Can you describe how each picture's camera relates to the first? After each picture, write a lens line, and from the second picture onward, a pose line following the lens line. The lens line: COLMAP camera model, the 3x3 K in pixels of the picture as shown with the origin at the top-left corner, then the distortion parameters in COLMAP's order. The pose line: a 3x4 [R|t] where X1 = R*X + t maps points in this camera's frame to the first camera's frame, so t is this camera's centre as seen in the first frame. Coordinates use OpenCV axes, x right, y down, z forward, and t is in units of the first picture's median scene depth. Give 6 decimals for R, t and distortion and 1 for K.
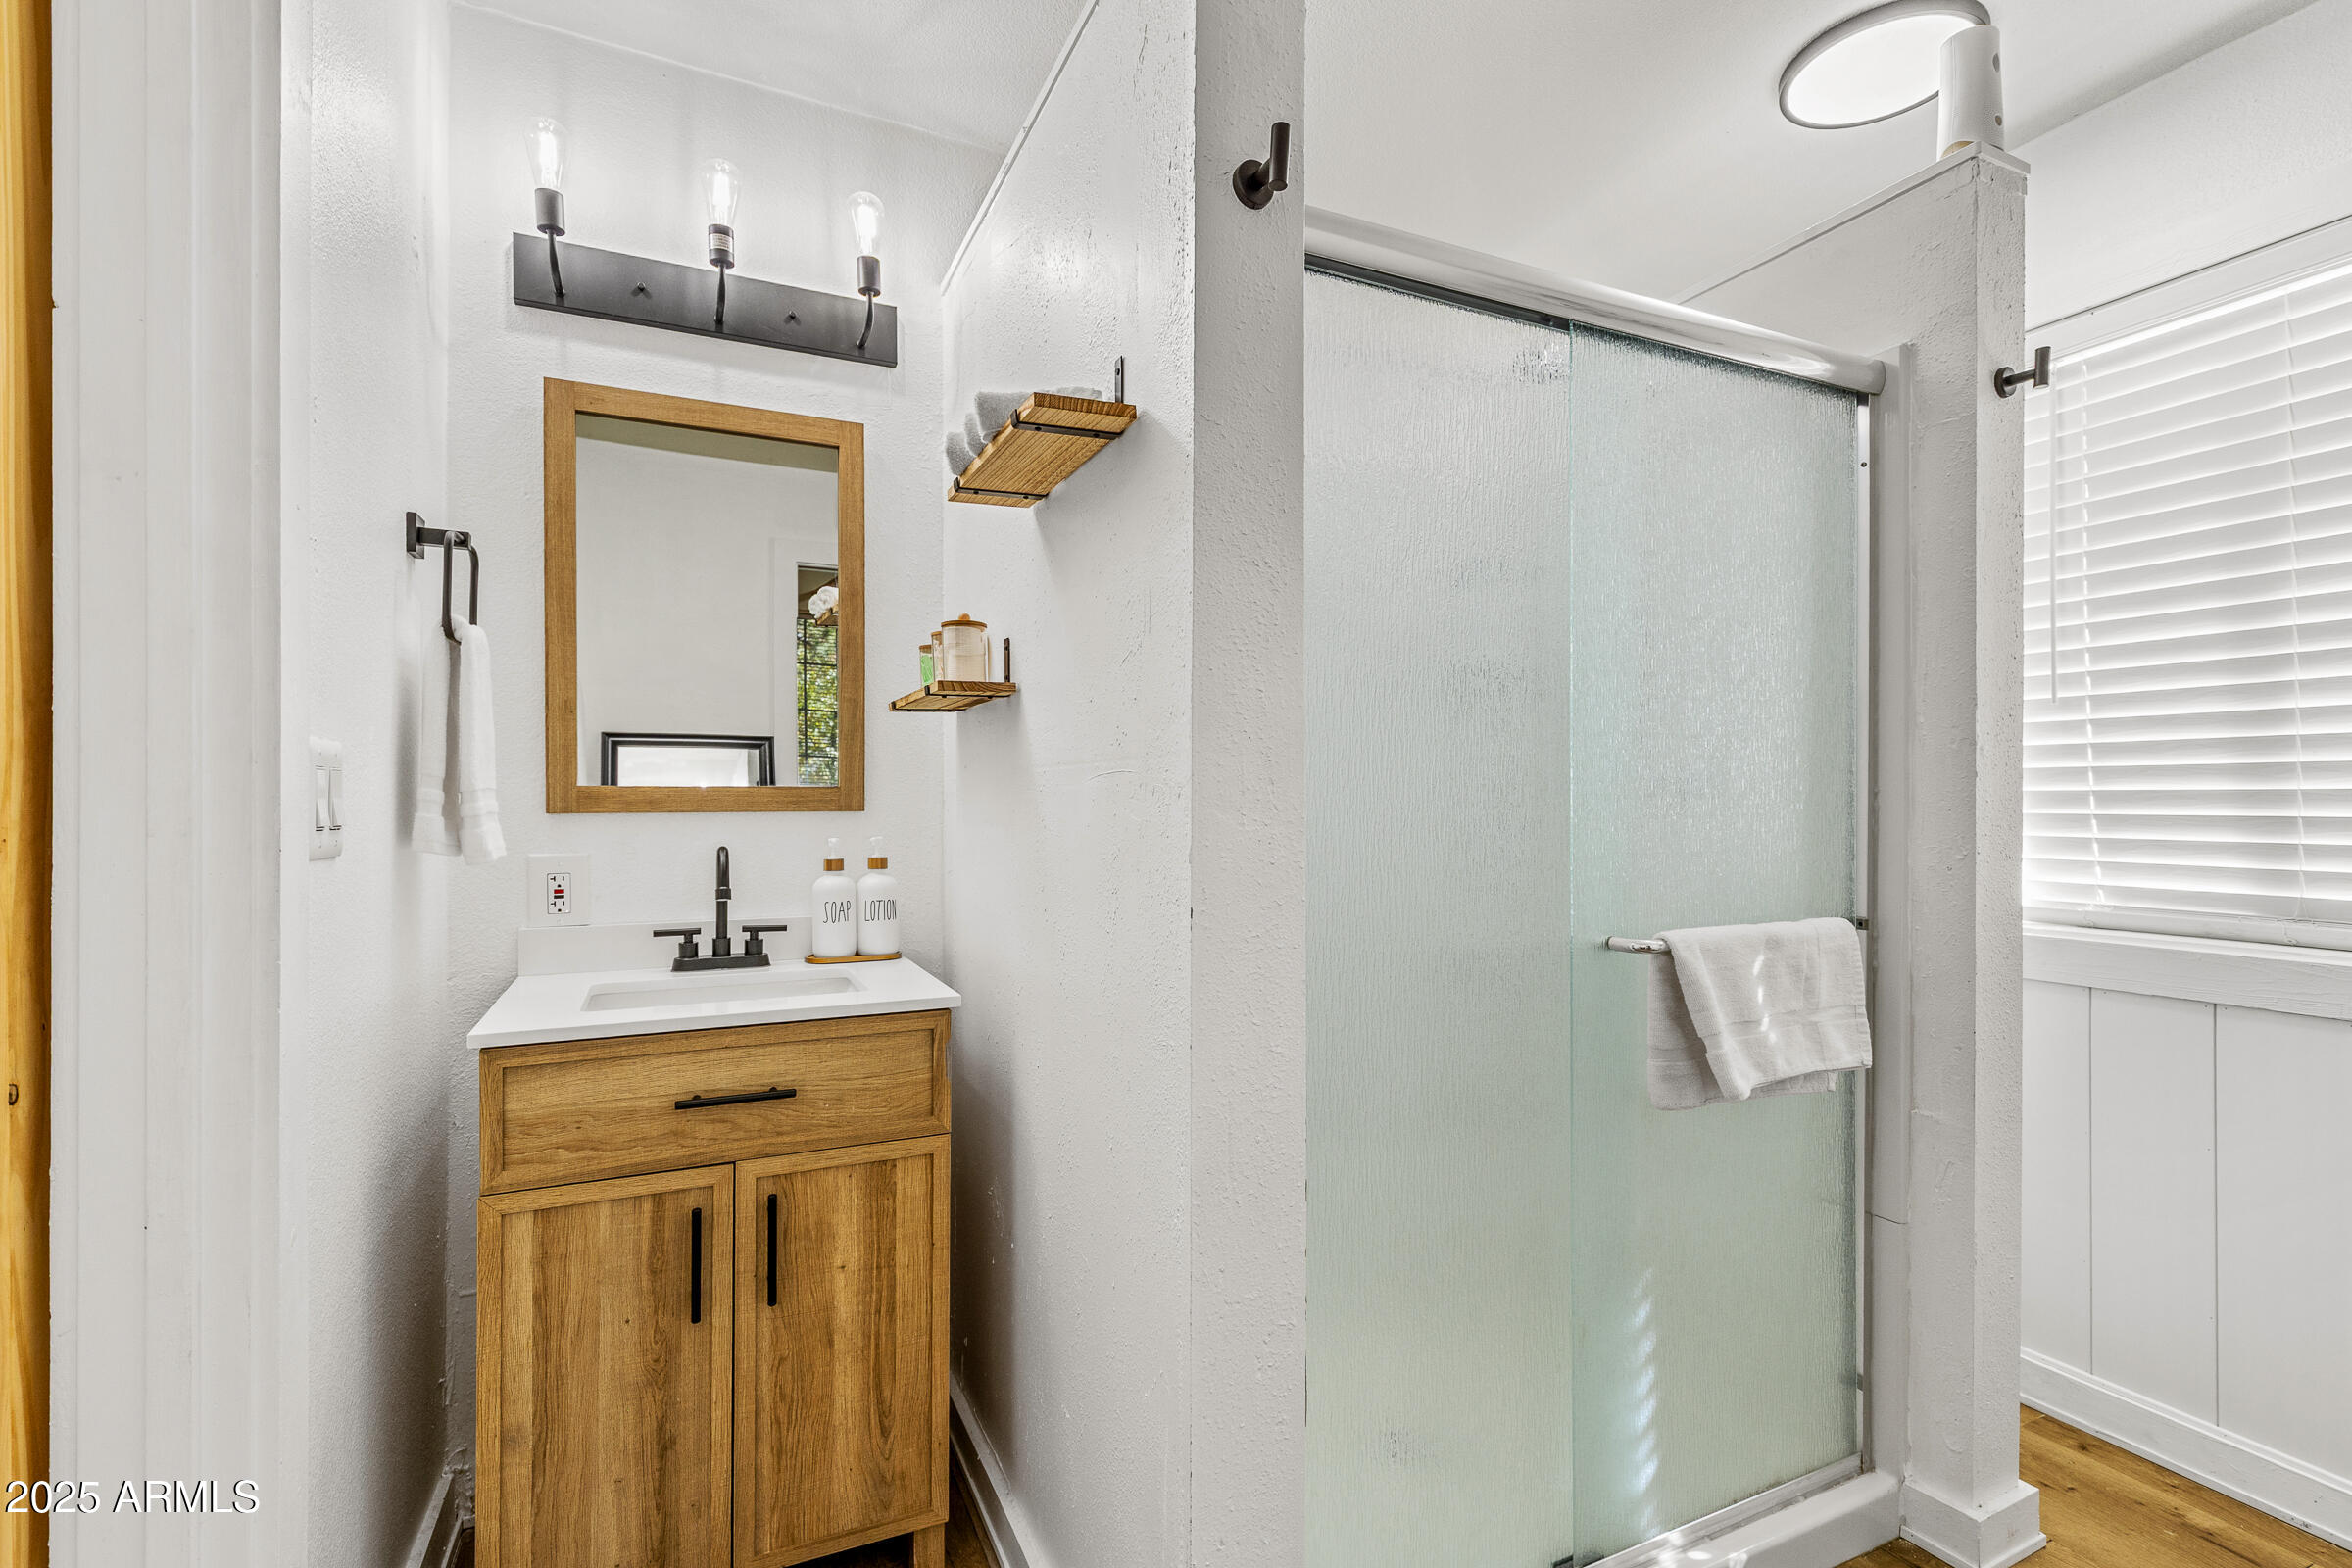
lens RADIAL K [[1051.5, 0, 1172.6], [0, 1051.5, 813.7], [0, 0, 1]] dist [-0.000598, 0.000061]
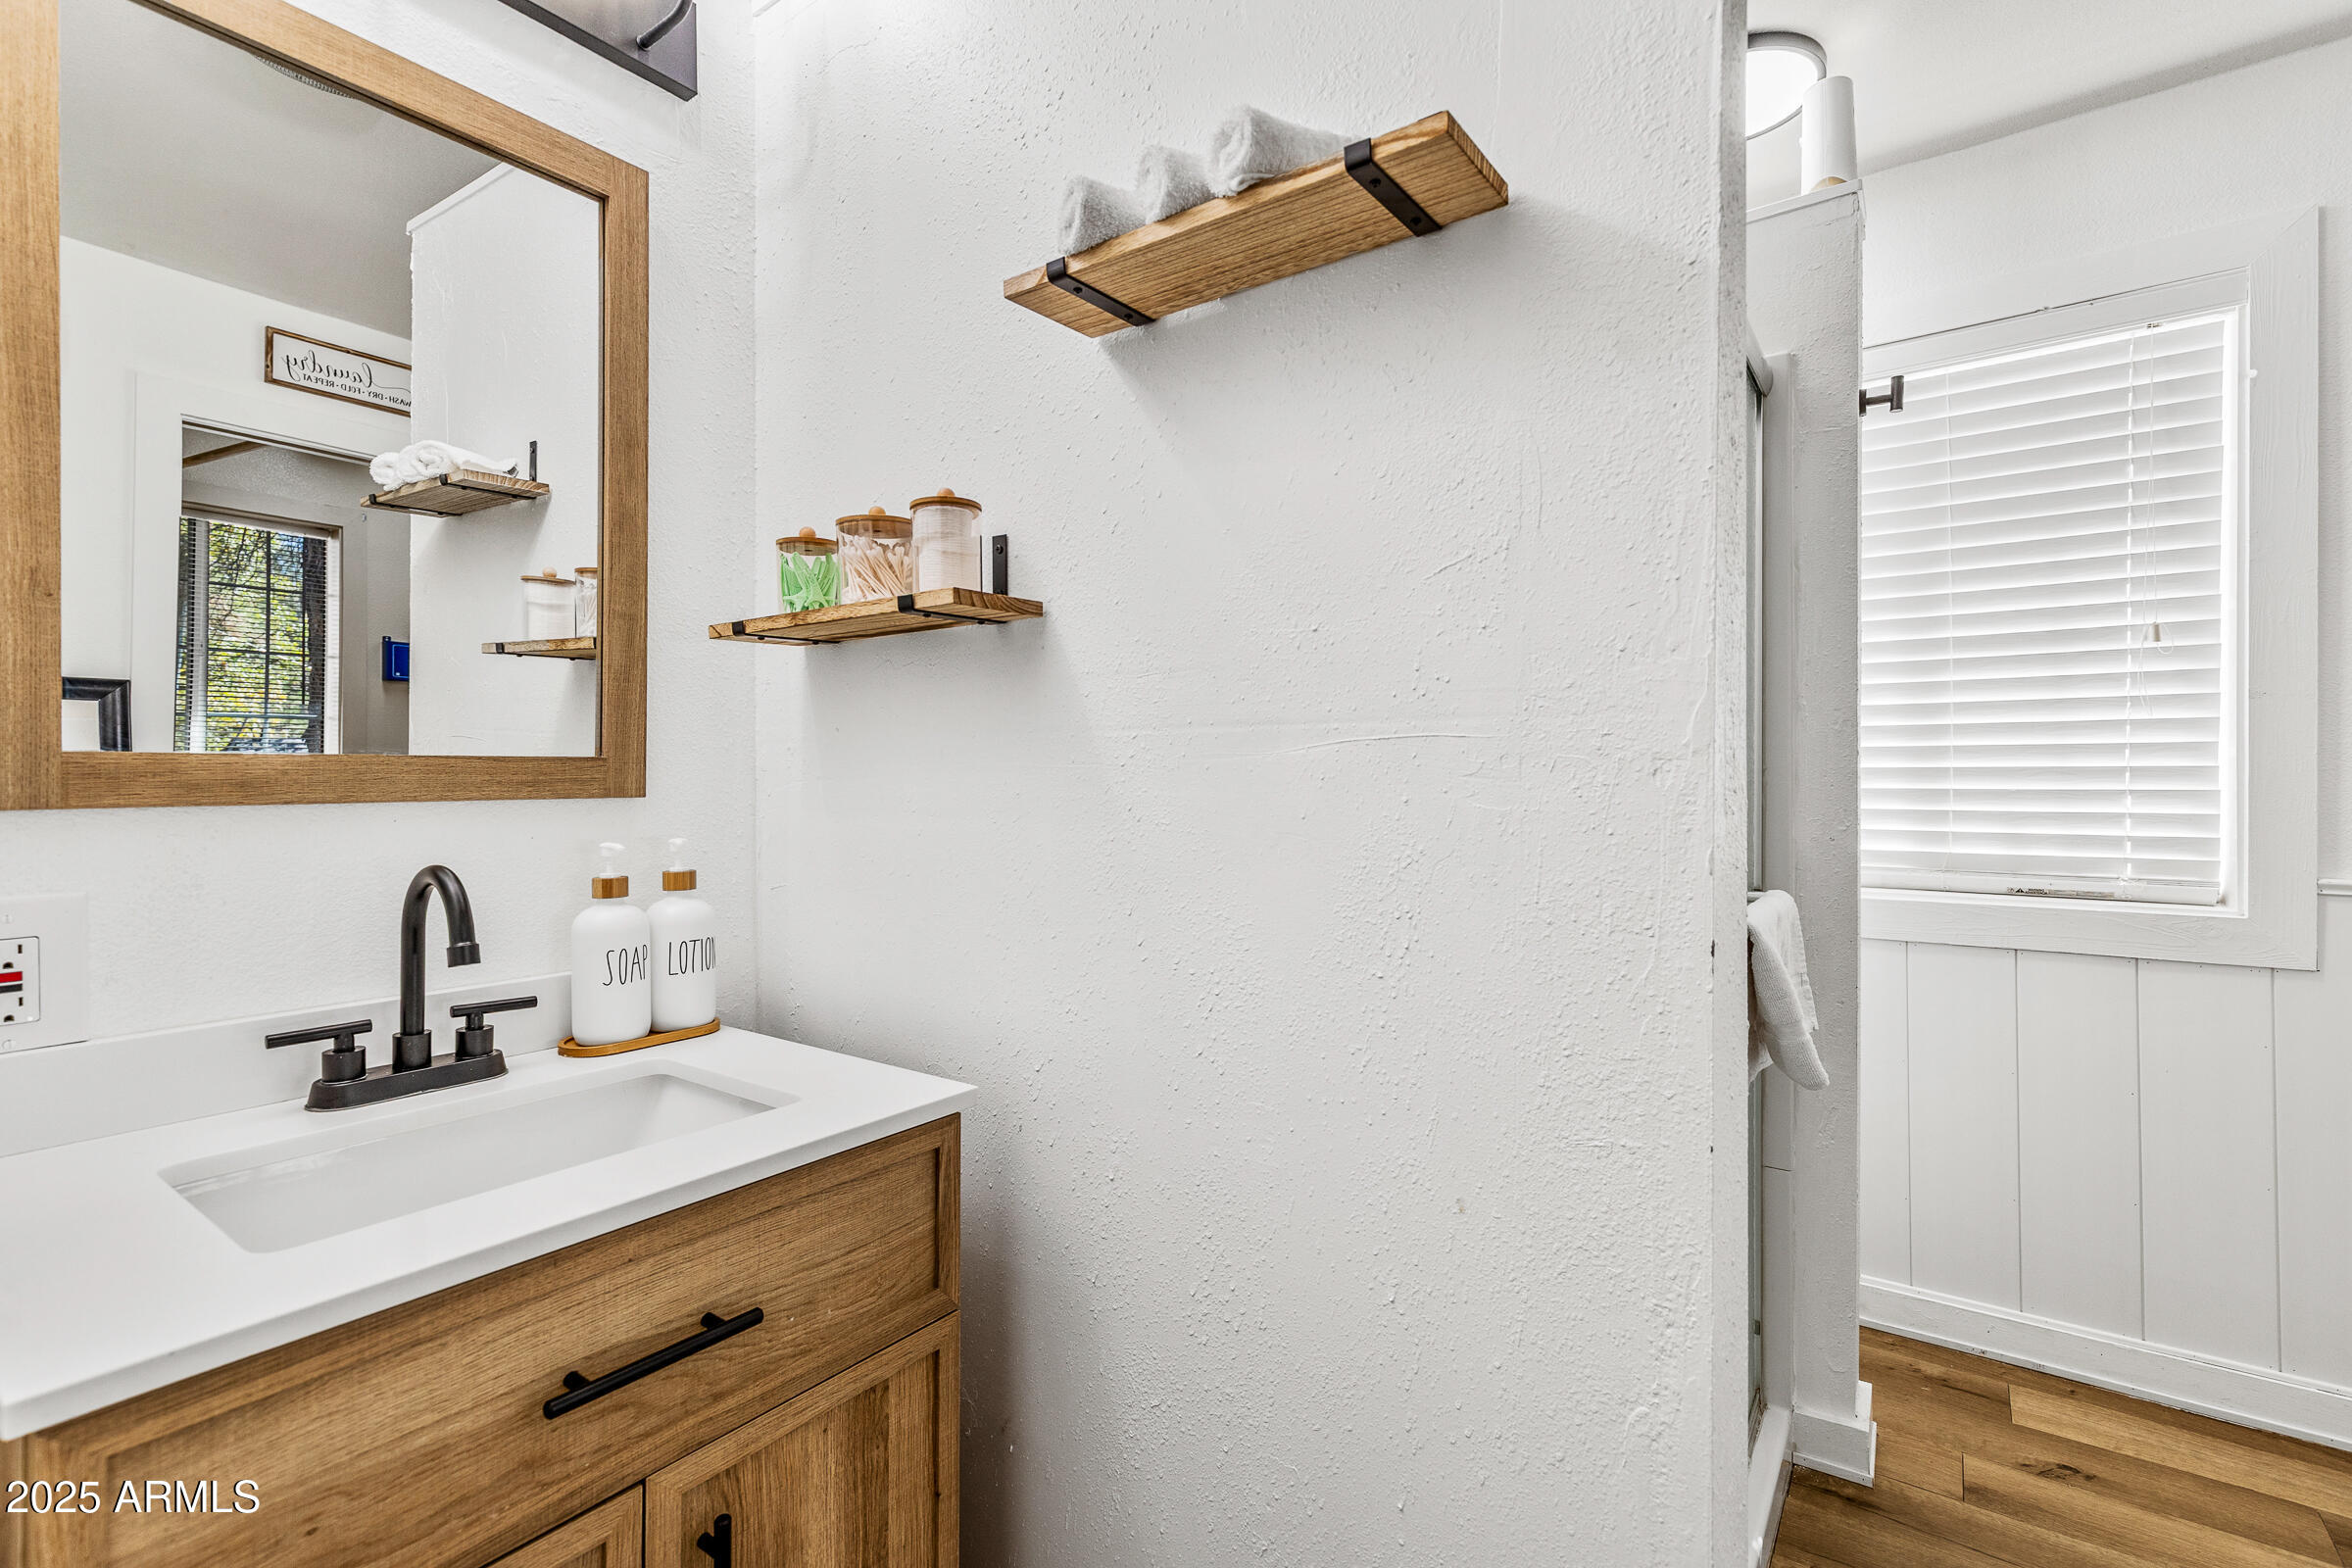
lens RADIAL K [[1053.2, 0, 1176.0], [0, 1053.2, 784.0], [0, 0, 1]] dist [-0.000395, 0.000459]
pose [[0.875809, -0.005372, 0.482629, -0.388920], [0.008487, 0.999955, -0.004272, -0.005952], [-0.482584, 0.007838, 0.875815, 0.372356]]
